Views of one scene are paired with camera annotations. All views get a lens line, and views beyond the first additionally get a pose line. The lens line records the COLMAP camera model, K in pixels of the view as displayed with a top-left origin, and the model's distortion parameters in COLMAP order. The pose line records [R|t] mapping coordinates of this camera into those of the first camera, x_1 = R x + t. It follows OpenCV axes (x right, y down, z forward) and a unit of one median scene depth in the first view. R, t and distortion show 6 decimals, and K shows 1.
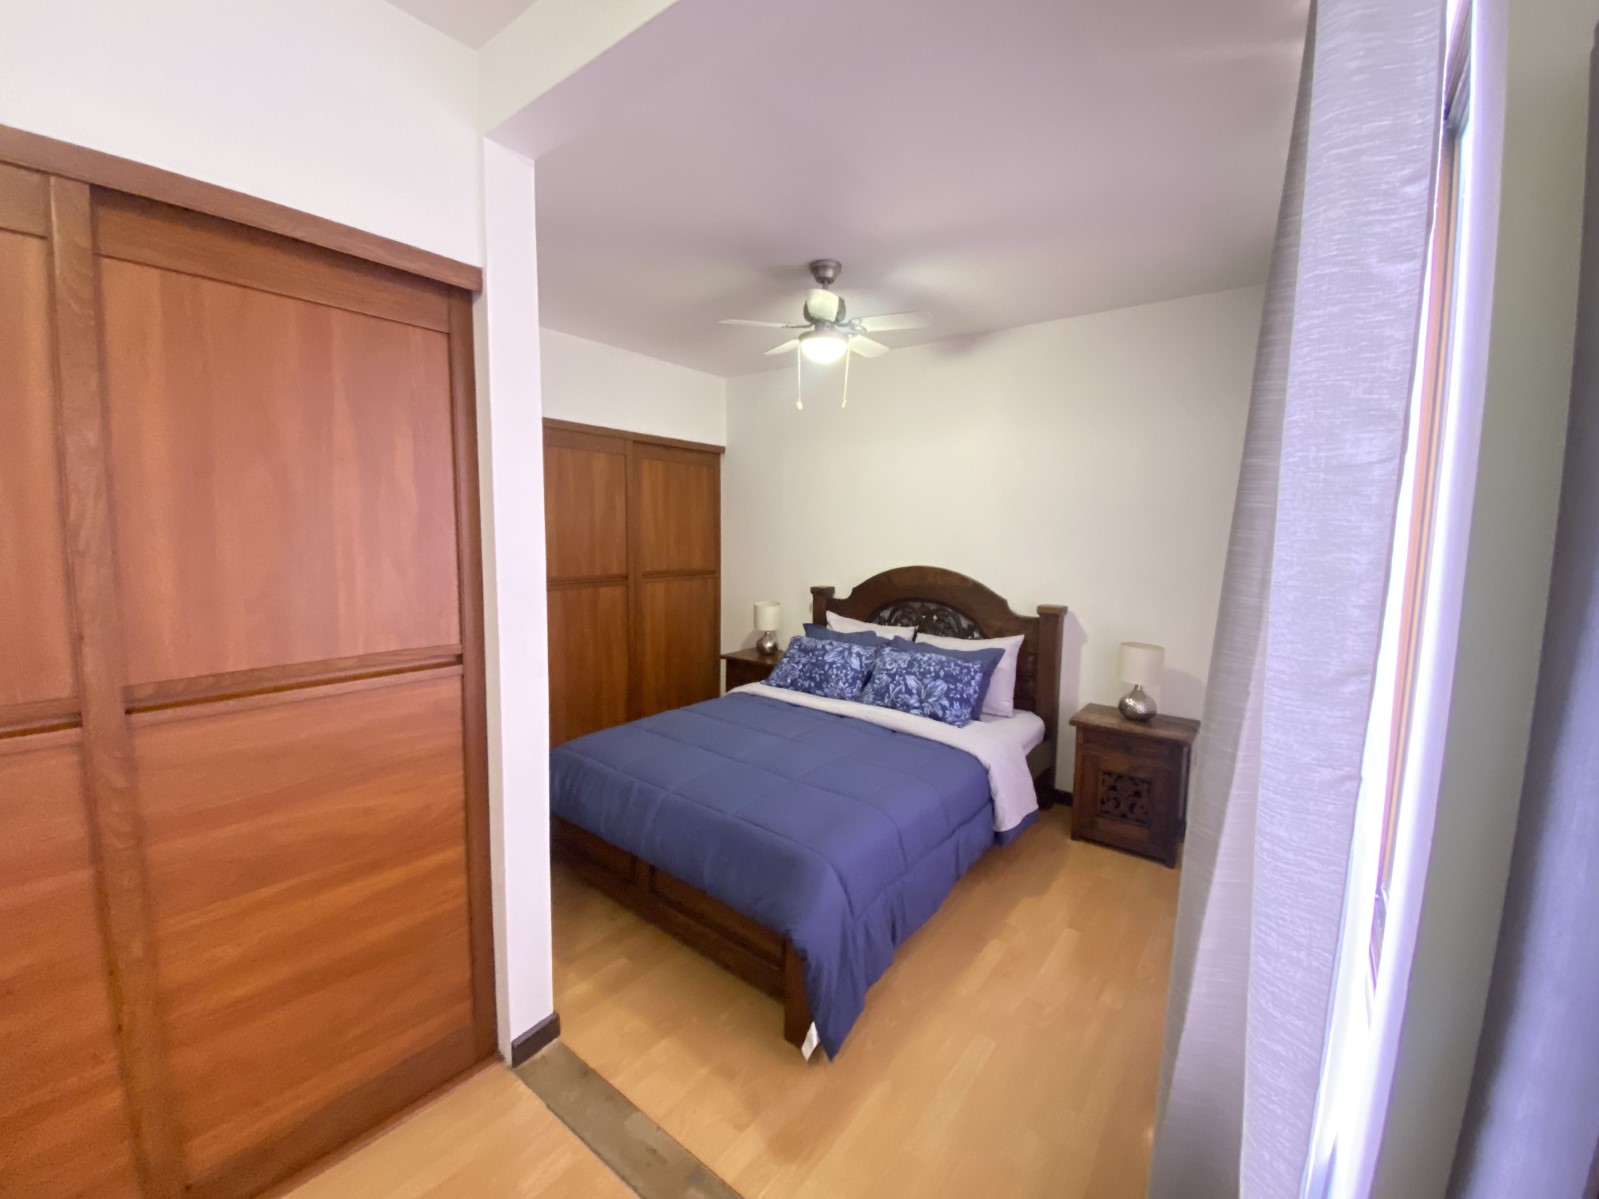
lens RADIAL K [[632.3, 0, 798.6], [0, 632.3, 591.8], [0, 0, 1]] dist [0.000342, 0.000004]
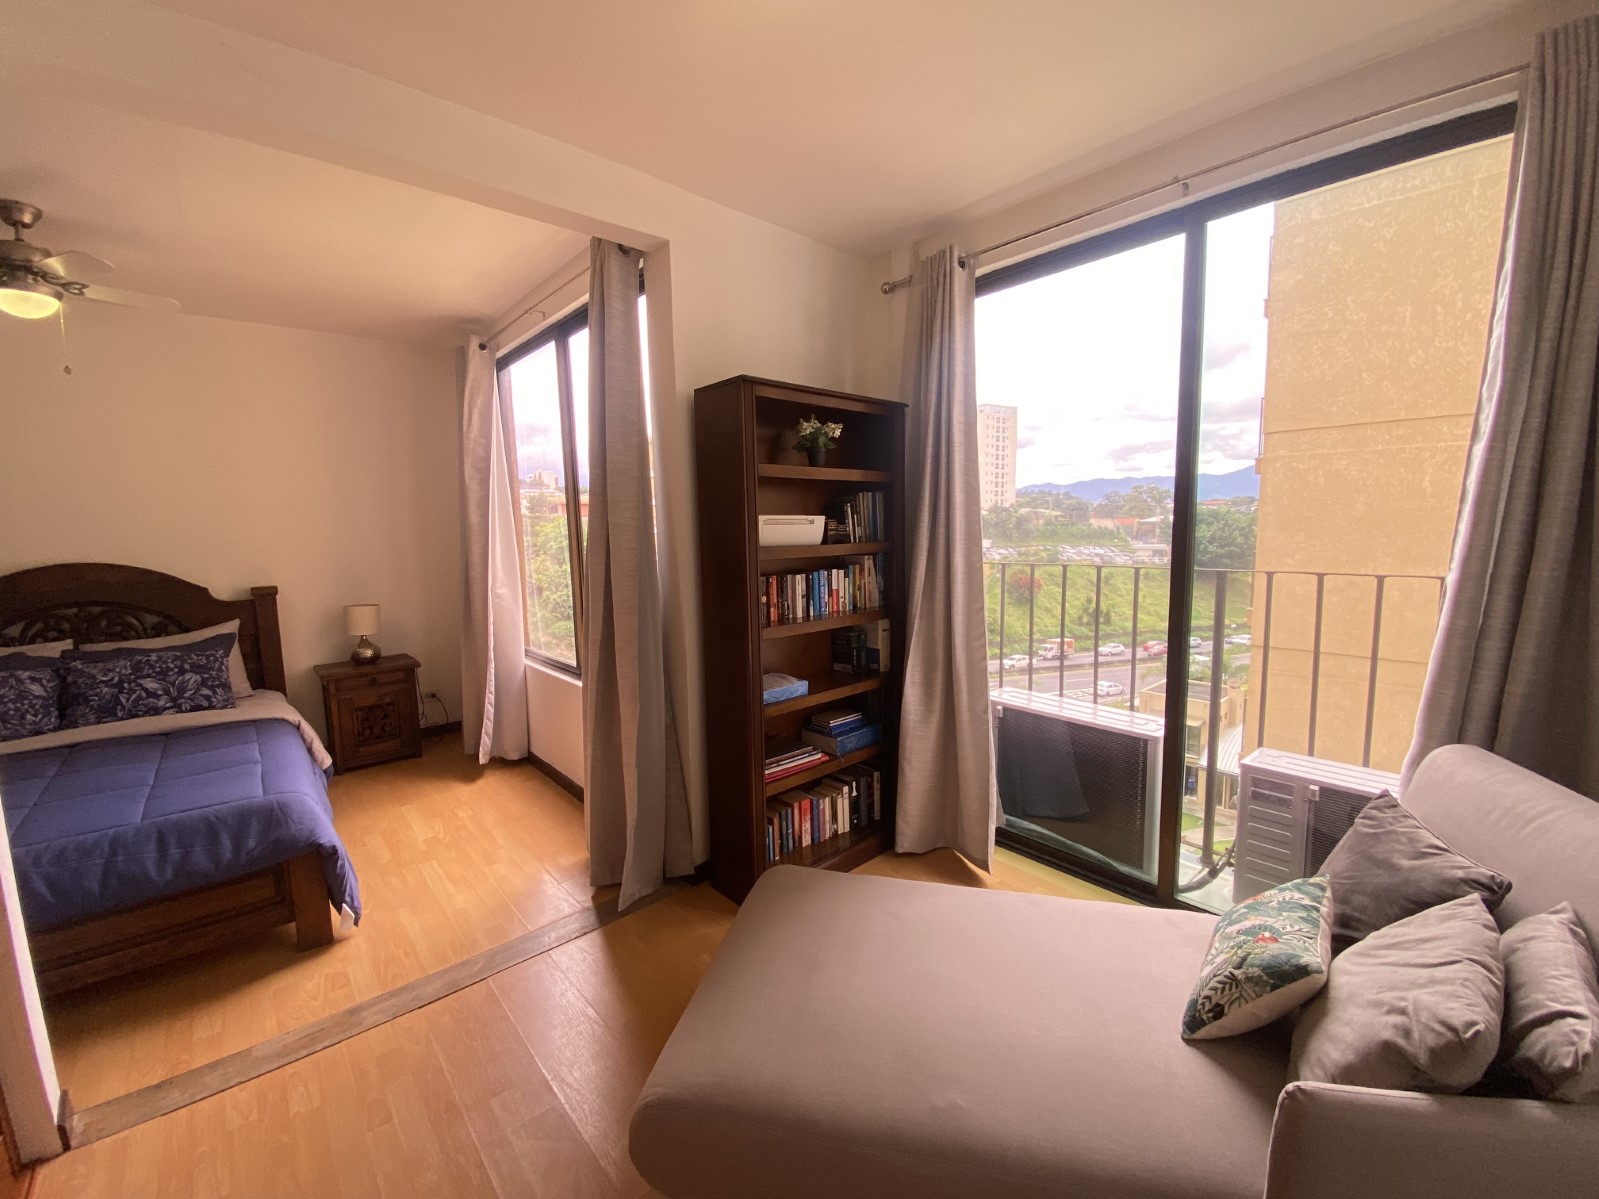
lens RADIAL K [[655.1, 0, 793.3], [0, 655.1, 597.6], [0, 0, 1]] dist [0.019278, -0.019173]
pose [[0.185614, -0.136355, 0.973116, -0.543689], [0.116361, 0.986407, 0.116022, 0.016469], [-0.975709, 0.091698, 0.198958, -0.105287]]
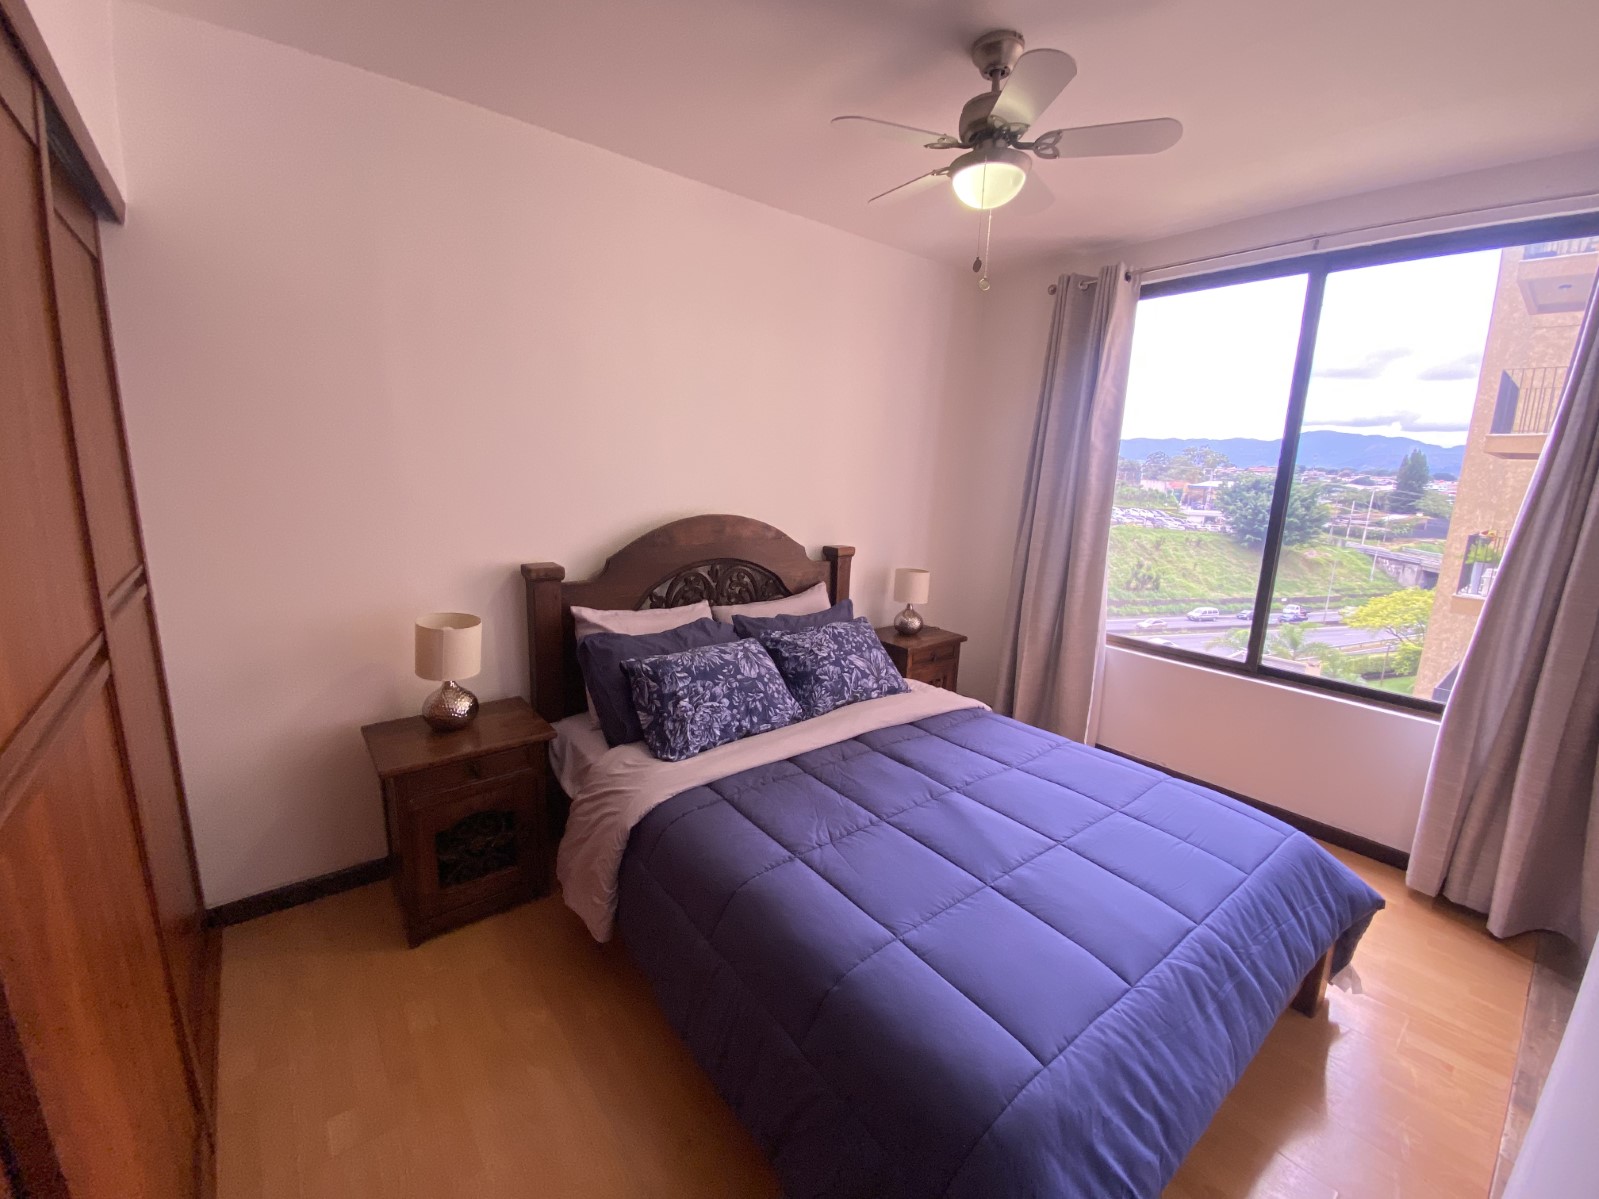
lens RADIAL K [[655.1, 0, 793.3], [0, 655.1, 597.6], [0, 0, 1]] dist [0.019278, -0.019173]
pose [[0.230620, -0.203253, 0.951579, -0.602273], [0.067093, 0.978935, 0.192836, -0.101372], [-0.970728, 0.019372, 0.239398, 0.862883]]
